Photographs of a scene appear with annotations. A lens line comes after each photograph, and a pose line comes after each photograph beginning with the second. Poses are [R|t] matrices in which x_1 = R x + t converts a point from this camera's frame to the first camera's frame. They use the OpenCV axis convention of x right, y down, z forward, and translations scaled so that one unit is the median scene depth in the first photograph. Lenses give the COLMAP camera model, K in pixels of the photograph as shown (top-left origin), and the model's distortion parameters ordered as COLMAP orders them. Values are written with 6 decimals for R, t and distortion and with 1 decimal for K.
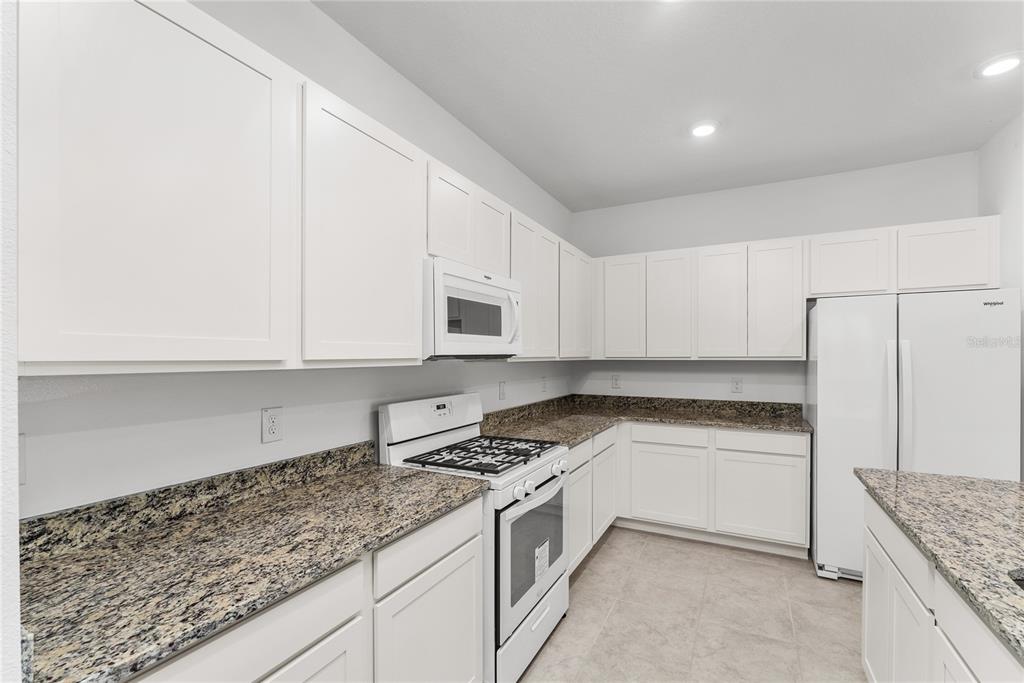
lens RADIAL K [[445.6, 0, 518.4], [0, 445.6, 360.6], [0, 0, 1]] dist [0.004299, -0.000942]
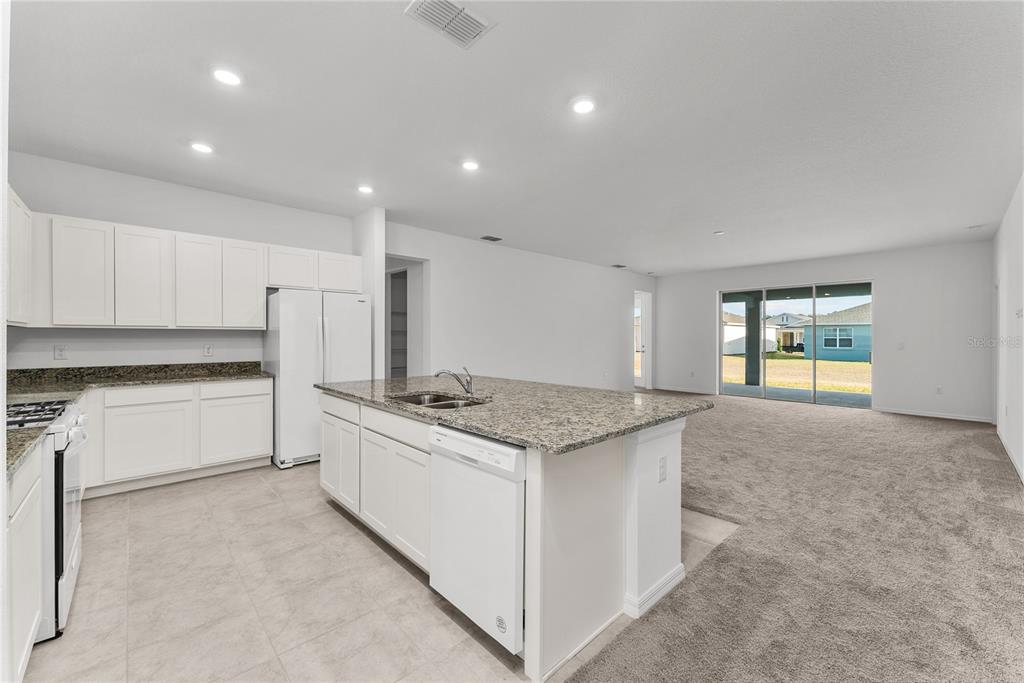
lens RADIAL K [[418.3, 0, 507.6], [0, 418.3, 340.5], [0, 0, 1]] dist [0.013087, -0.000146]
pose [[0.361401, -0.004567, 0.932399, -0.405190], [0.009209, 0.999957, 0.001329, 0.047352], [-0.932365, 0.008106, 0.361428, -0.262376]]
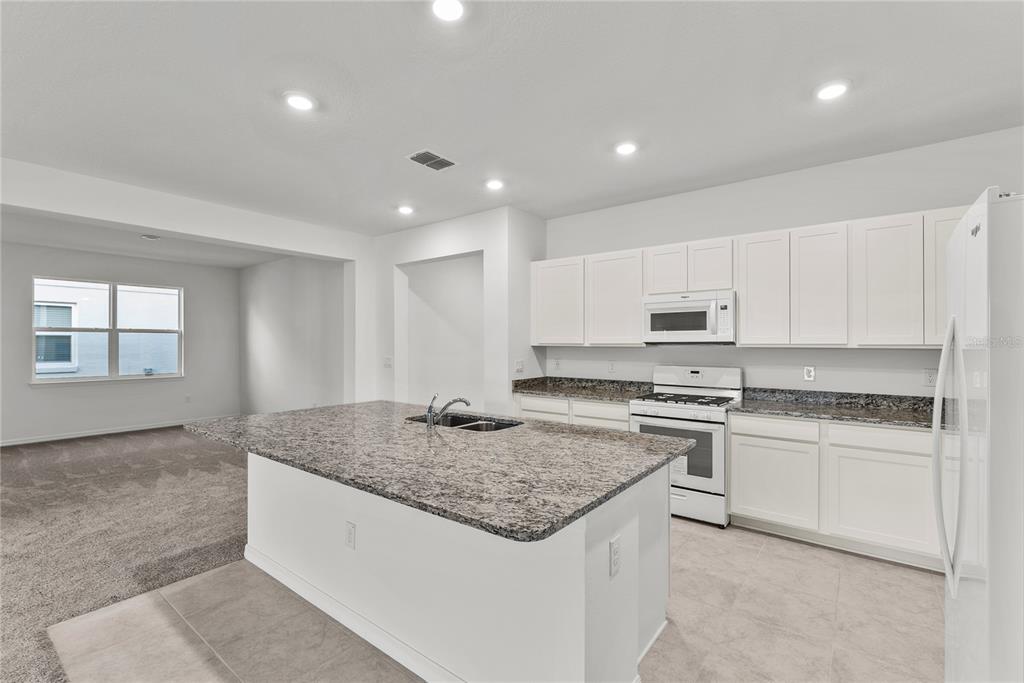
lens RADIAL K [[457.7, 0, 515.1], [0, 457.7, 339.0], [0, 0, 1]] dist [-0.004479, 0.000153]
pose [[-0.184125, -0.006964, -0.982878, 1.452697], [-0.013604, 0.999897, -0.004536, -0.005906], [0.982809, 0.012536, -0.184201, 0.554470]]
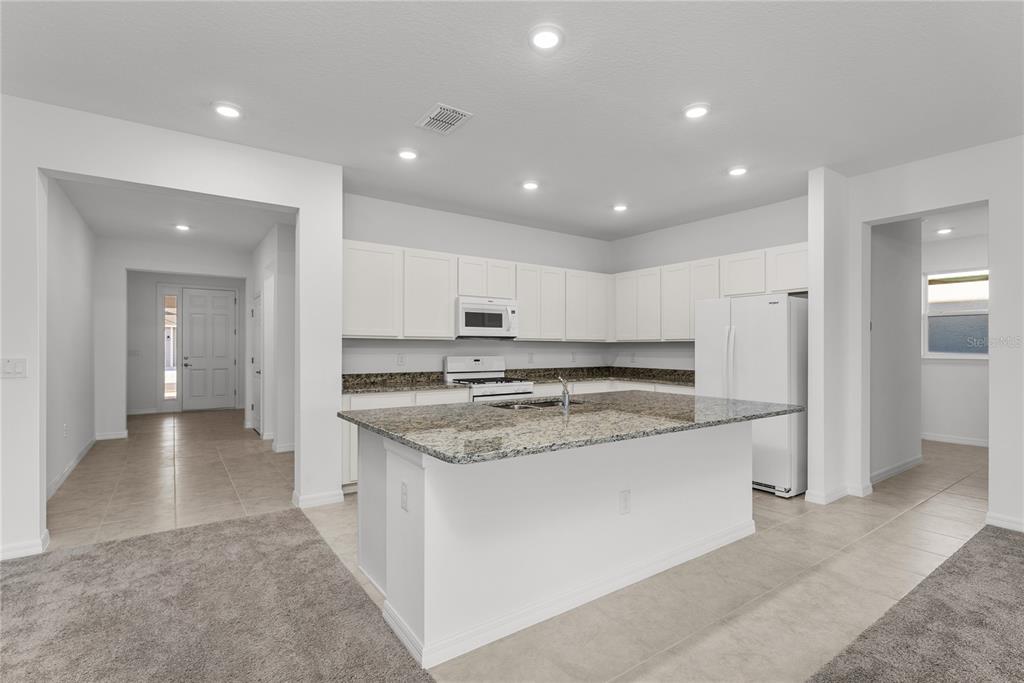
lens RADIAL K [[457.7, 0, 506.6], [0, 457.7, 341.2], [0, 0, 1]] dist [-0.004479, 0.000153]
pose [[0.877439, -0.002987, -0.479679, 0.888747], [-0.010045, 0.999647, -0.024599, 0.054302], [0.479583, 0.026403, 0.877099, -0.776507]]
